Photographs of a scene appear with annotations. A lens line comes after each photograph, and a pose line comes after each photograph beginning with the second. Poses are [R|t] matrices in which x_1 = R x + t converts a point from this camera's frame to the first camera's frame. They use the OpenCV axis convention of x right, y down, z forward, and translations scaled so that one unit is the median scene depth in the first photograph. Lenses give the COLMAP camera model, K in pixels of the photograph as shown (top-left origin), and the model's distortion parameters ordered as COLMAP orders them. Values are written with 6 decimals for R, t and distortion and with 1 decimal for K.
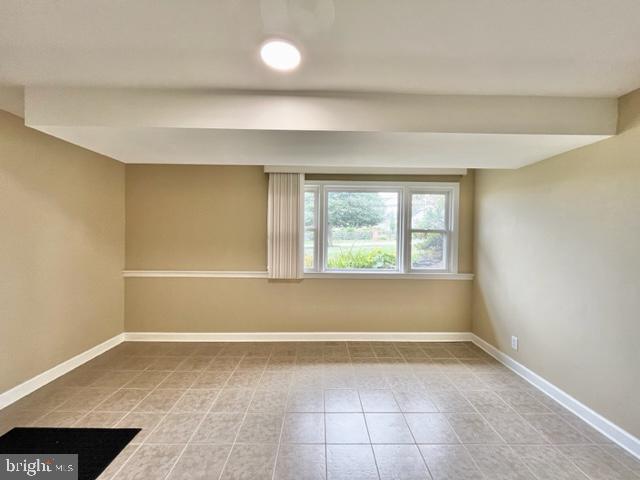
lens RADIAL K [[262.5, 0, 322.0], [0, 262.5, 240.7], [0, 0, 1]] dist [-0.000915, -0.000557]
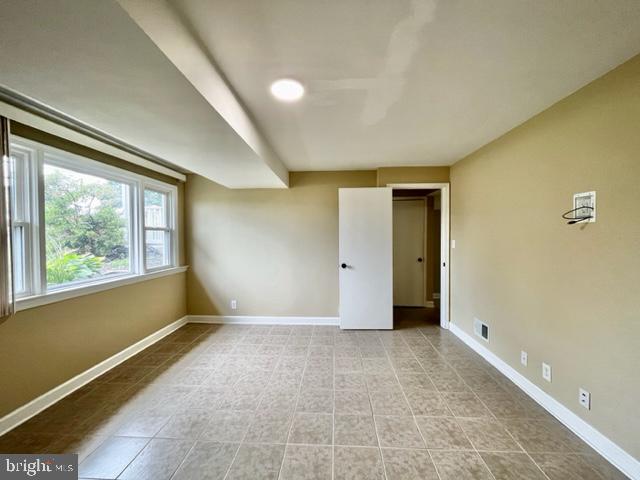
lens RADIAL K [[262.5, 0, 322.9], [0, 262.5, 239.8], [0, 0, 1]] dist [-0.000915, -0.000557]
pose [[0.053606, -0.028787, 0.998147, -0.635086], [0.019000, 0.999433, 0.027804, -0.013122], [-0.998381, 0.017474, 0.054123, 0.350885]]
